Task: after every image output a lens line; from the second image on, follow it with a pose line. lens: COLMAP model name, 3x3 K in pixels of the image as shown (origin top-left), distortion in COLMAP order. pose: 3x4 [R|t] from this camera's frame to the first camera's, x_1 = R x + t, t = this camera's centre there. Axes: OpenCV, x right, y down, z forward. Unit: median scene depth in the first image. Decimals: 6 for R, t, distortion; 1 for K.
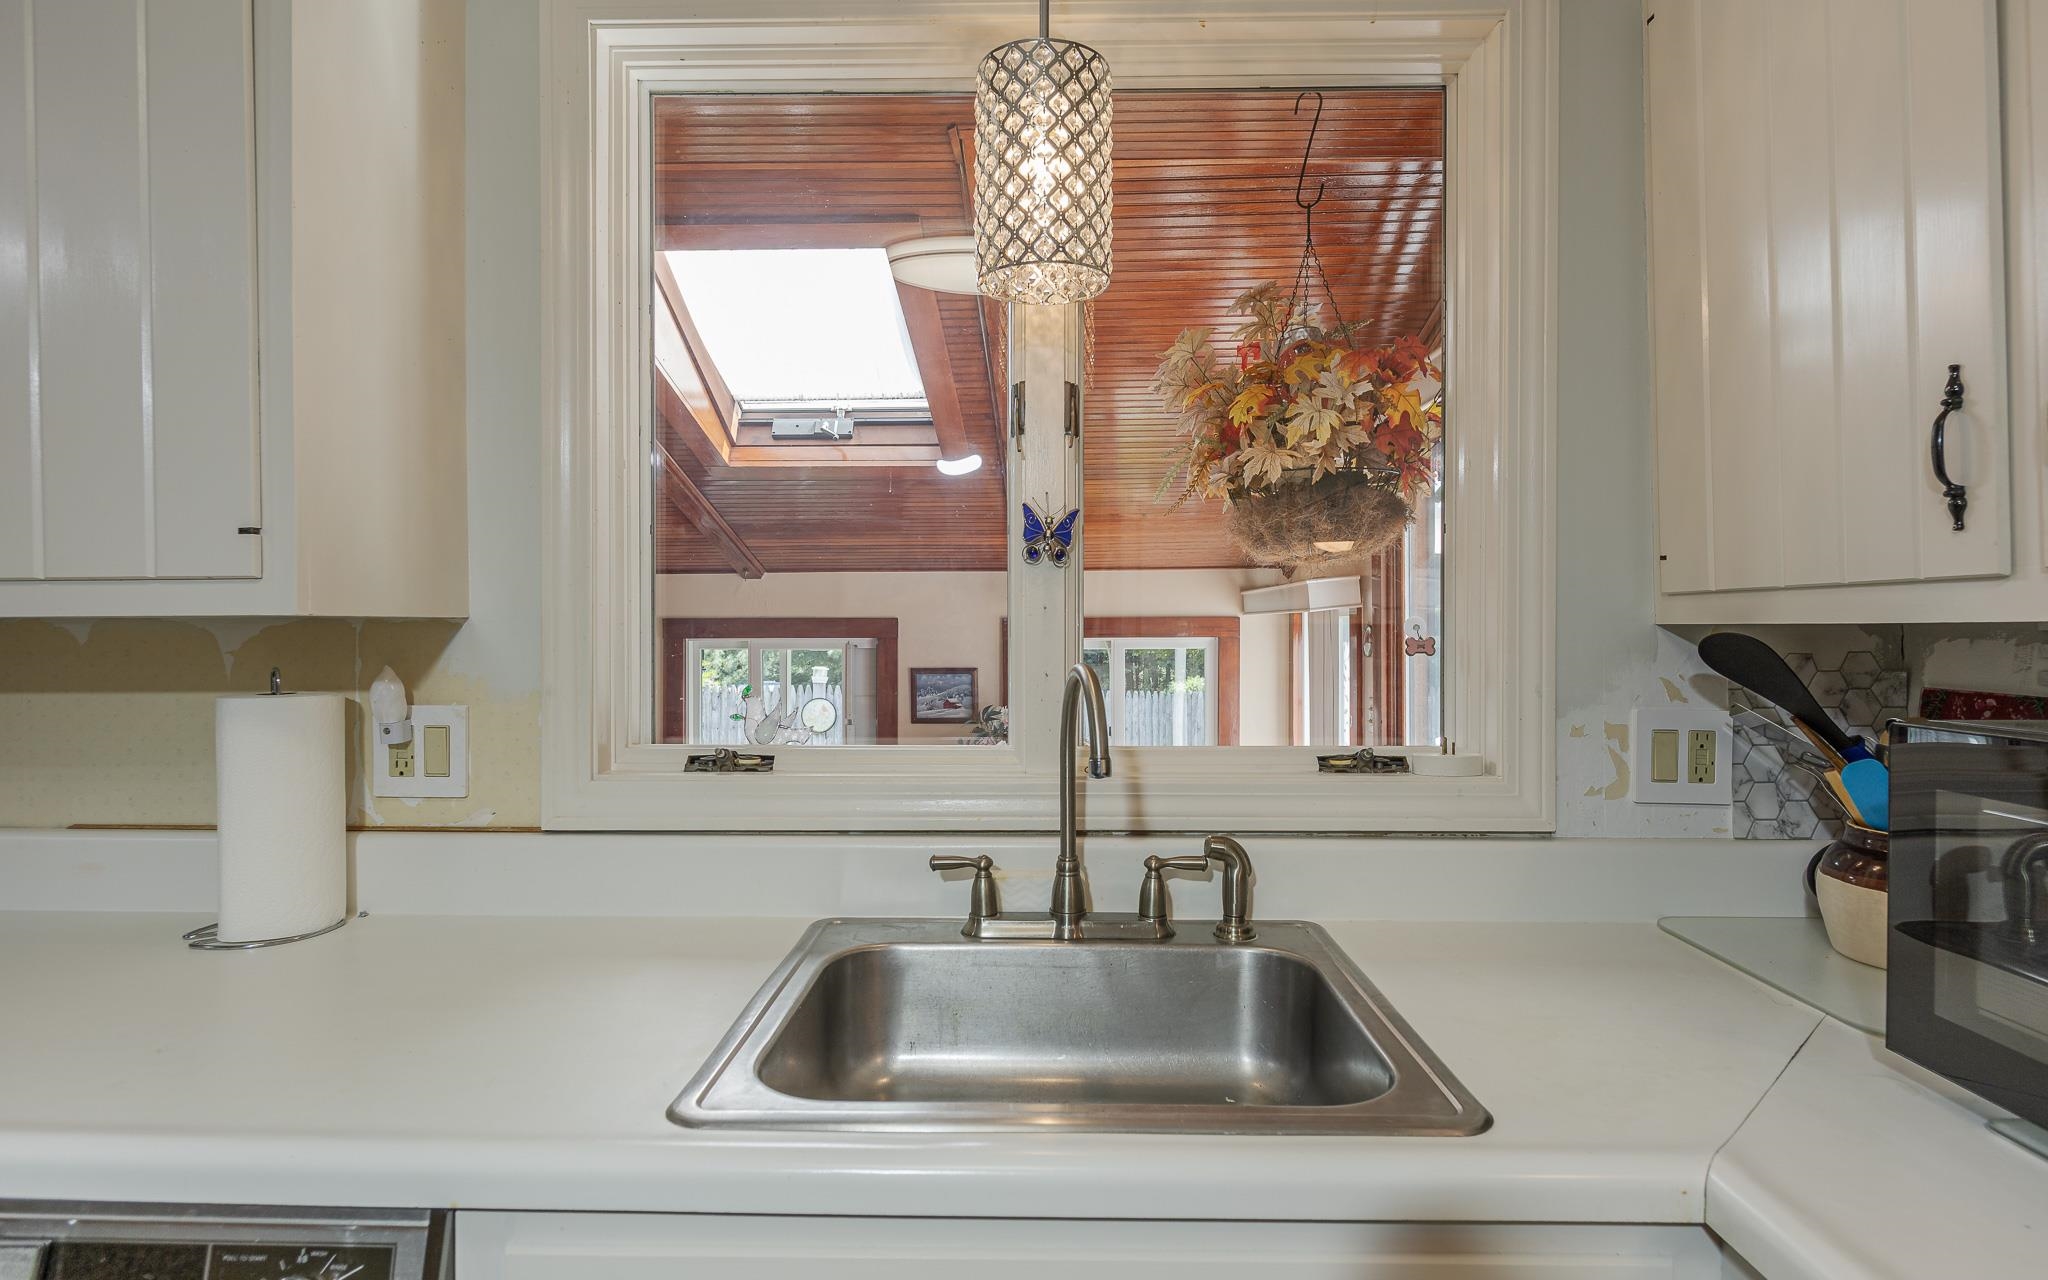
lens RADIAL K [[1092.0, 0, 1024.0], [0, 1092.0, 640.0], [0, 0, 1]] dist [0.000531, -0.000096]
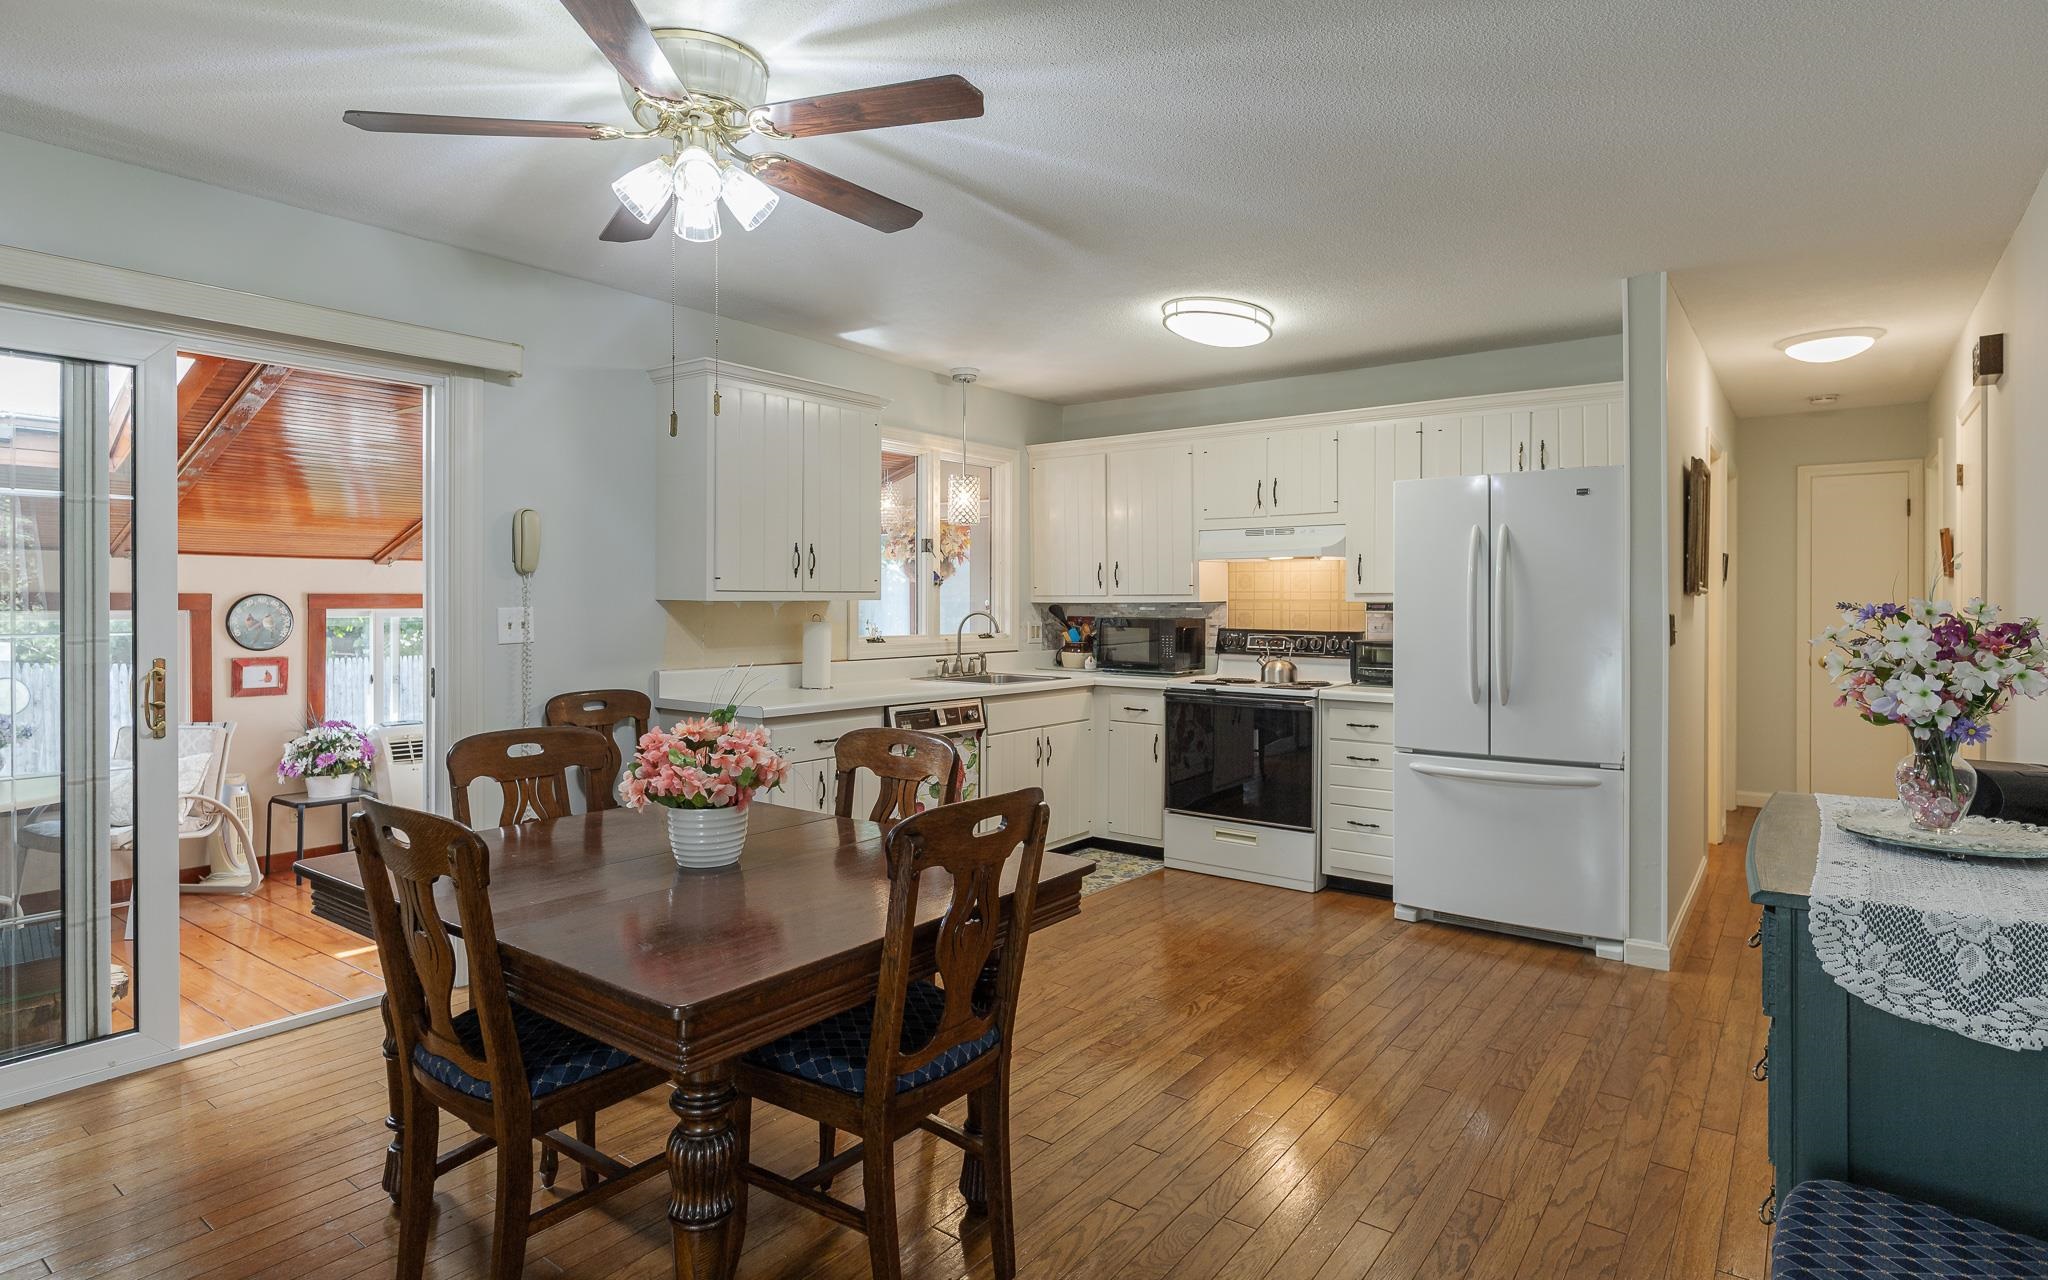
lens RADIAL K [[1006.1, 0, 1124.0], [0, 1006.1, 604.0], [0, 0, 1]] dist [-0.002186, -0.000706]
pose [[0.522286, 0.000423, 0.852770, -2.721497], [0.005394, 0.999978, -0.003799, 0.009115], [-0.852753, 0.006584, 0.522273, -1.458914]]
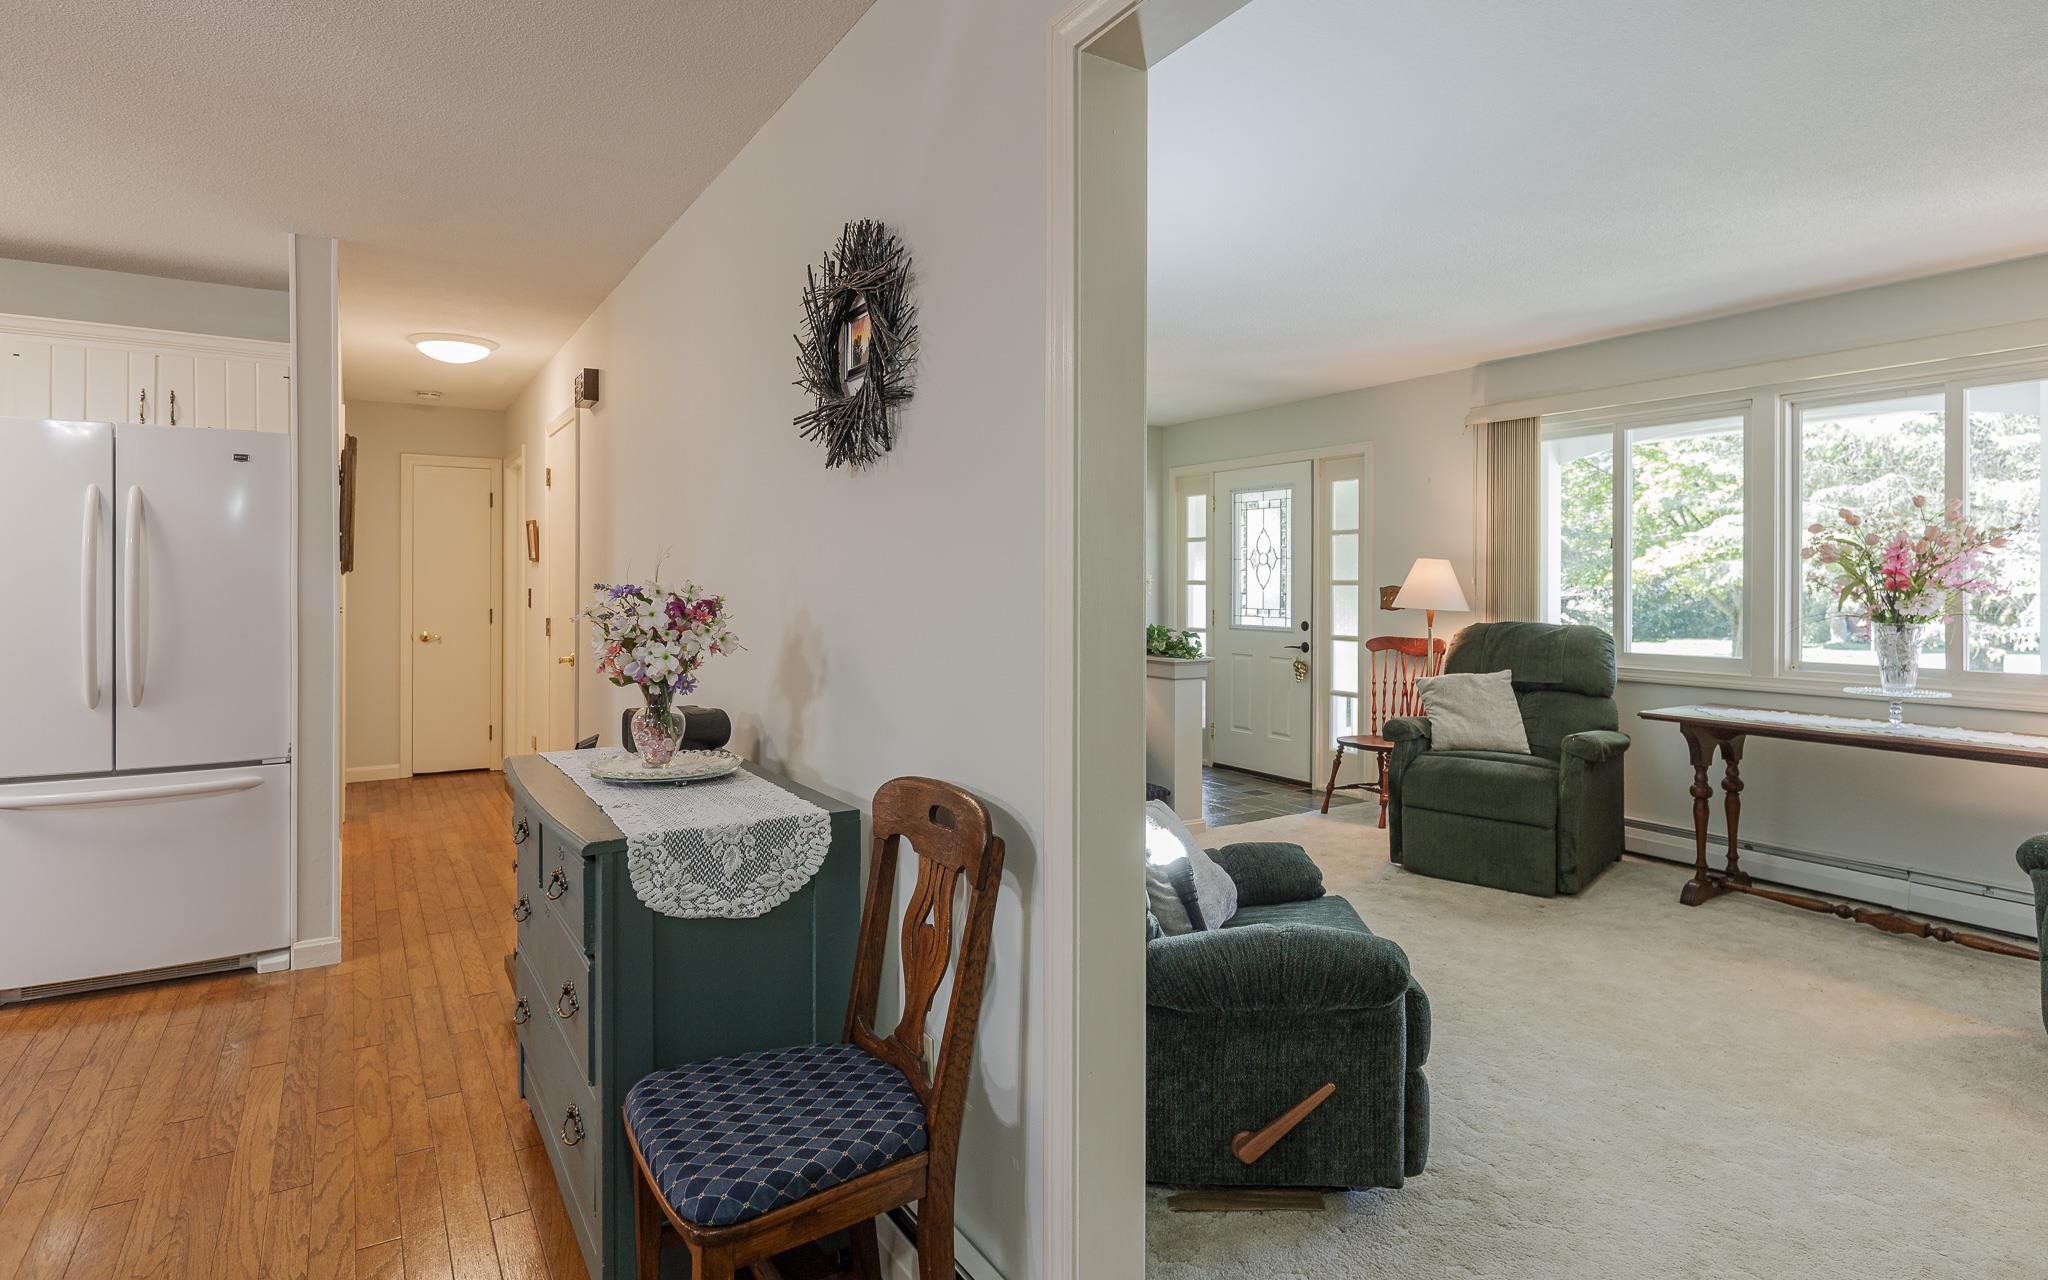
lens RADIAL K [[1014.7, 0, 913.9], [0, 1014.7, 583.4], [0, 0, 1]] dist [0.001352, -0.000538]
pose [[-0.514769, -0.000002, 0.857329, -2.690211], [0.004542, 0.999986, 0.002729, 0.005561], [-0.857317, 0.005299, -0.514762, -1.237266]]
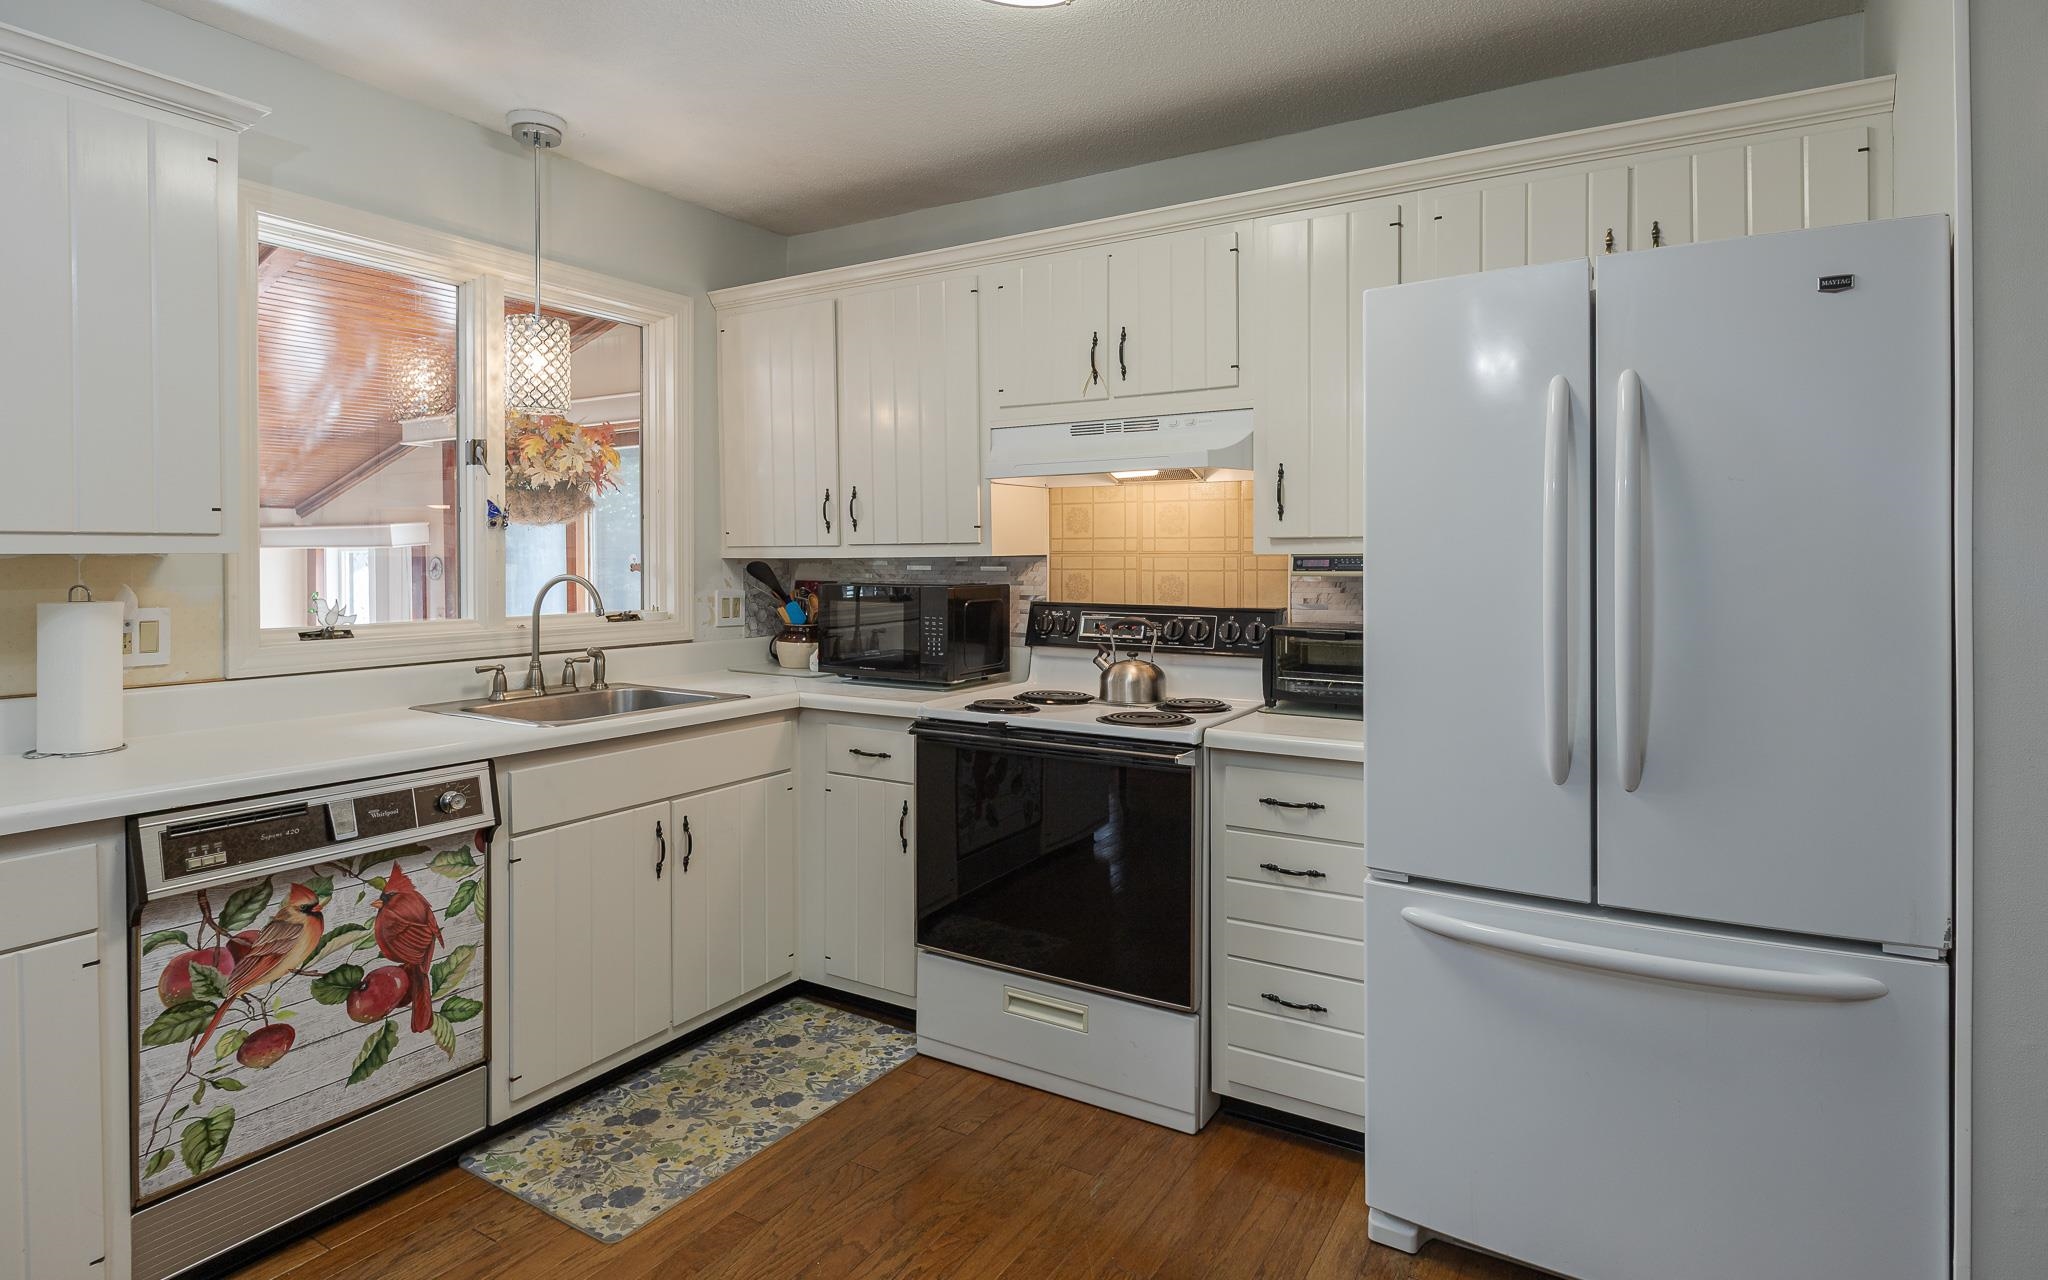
lens RADIAL K [[1041.3, 0, 1073.7], [0, 1041.3, 565.1], [0, 0, 1]] dist [0.000908, -0.000275]
pose [[0.461561, -0.004308, 0.887098, -1.252952], [0.008803, 0.999961, 0.000276, 0.008959], [-0.887065, 0.007681, 0.461581, -0.903703]]
